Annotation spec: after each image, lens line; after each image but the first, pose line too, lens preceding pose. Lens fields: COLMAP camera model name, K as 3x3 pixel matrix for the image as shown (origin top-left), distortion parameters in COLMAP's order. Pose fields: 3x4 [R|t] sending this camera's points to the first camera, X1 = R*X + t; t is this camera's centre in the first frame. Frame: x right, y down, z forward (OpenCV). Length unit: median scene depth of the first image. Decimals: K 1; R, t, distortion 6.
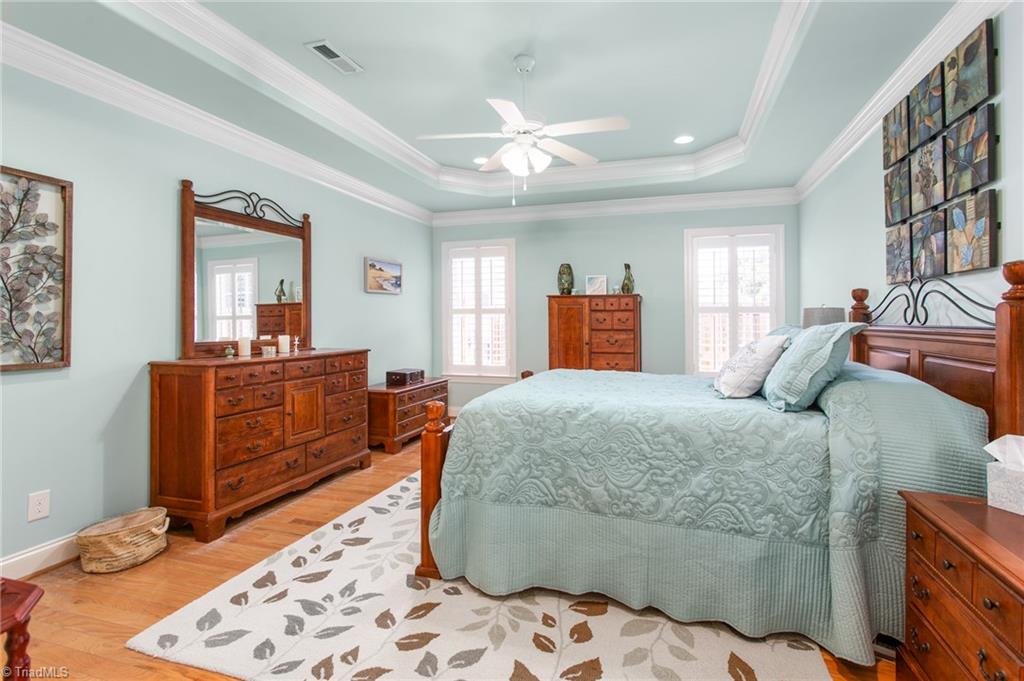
lens RADIAL K [[494.6, 0, 519.9], [0, 494.6, 316.2], [0, 0, 1]] dist [-0.000192, 0.000635]
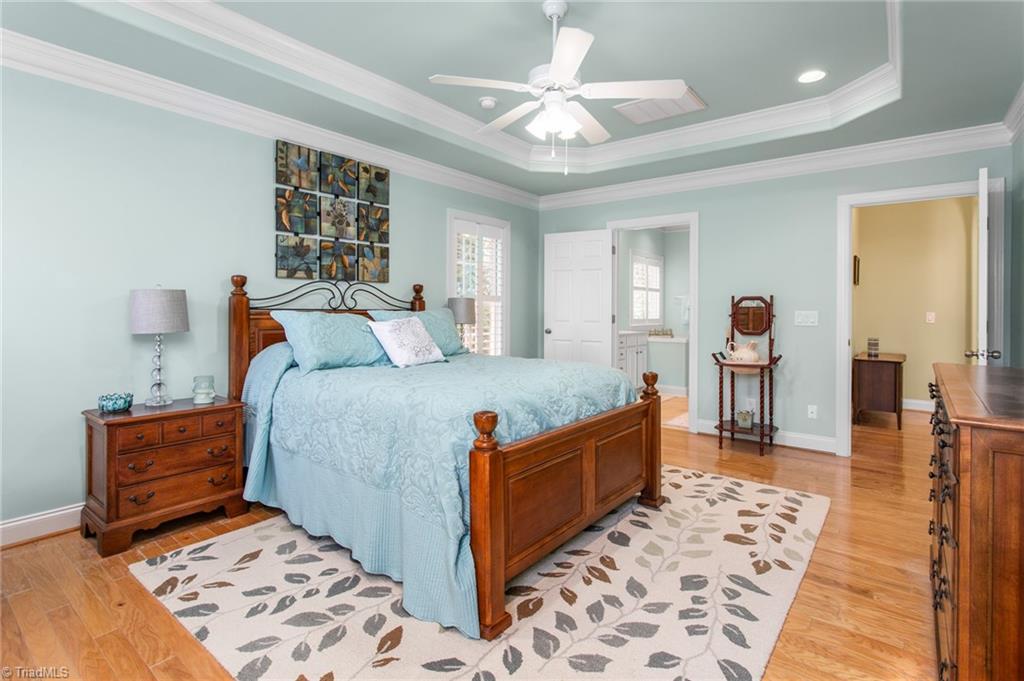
lens RADIAL K [[501.0, 0, 516.6], [0, 501.0, 308.4], [0, 0, 1]] dist [-0.000761, 0.000339]
pose [[-0.937340, -0.006050, 0.348362, -0.302812], [-0.007823, 0.999963, -0.003683, 0.016547], [-0.348327, -0.006177, -0.937353, 2.385147]]
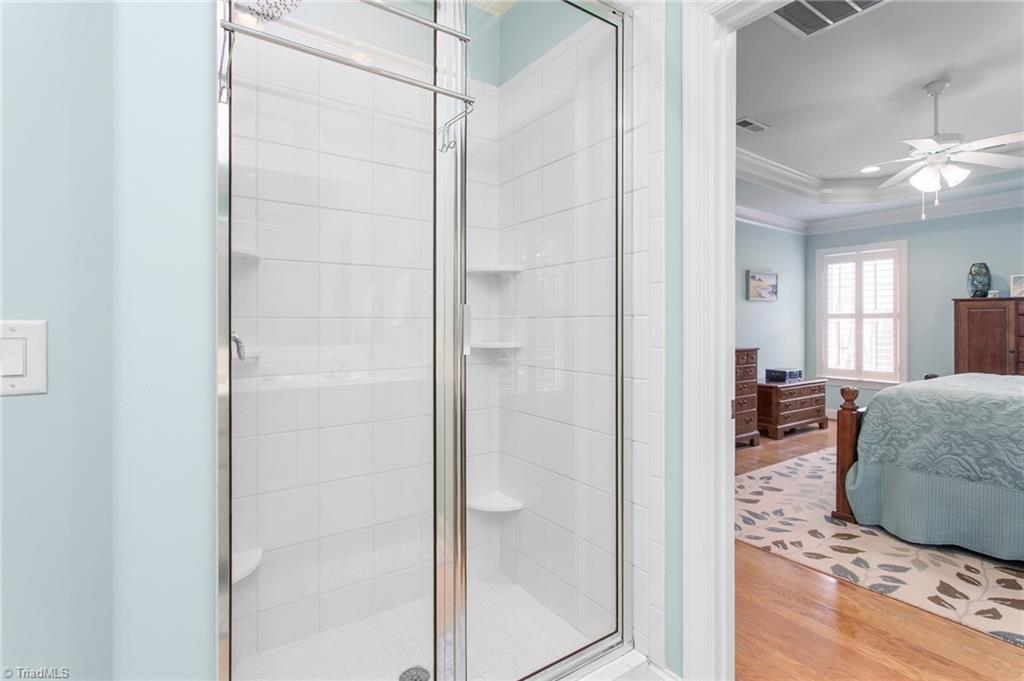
lens RADIAL K [[491.6, 0, 512.5], [0, 491.6, 323.5], [0, 0, 1]] dist [-0.002975, -0.000694]
pose [[0.793509, 0.006147, -0.608528, -0.093531], [-0.002902, 0.999976, 0.006317, 0.002759], [0.608552, -0.003247, 0.793507, -0.551123]]
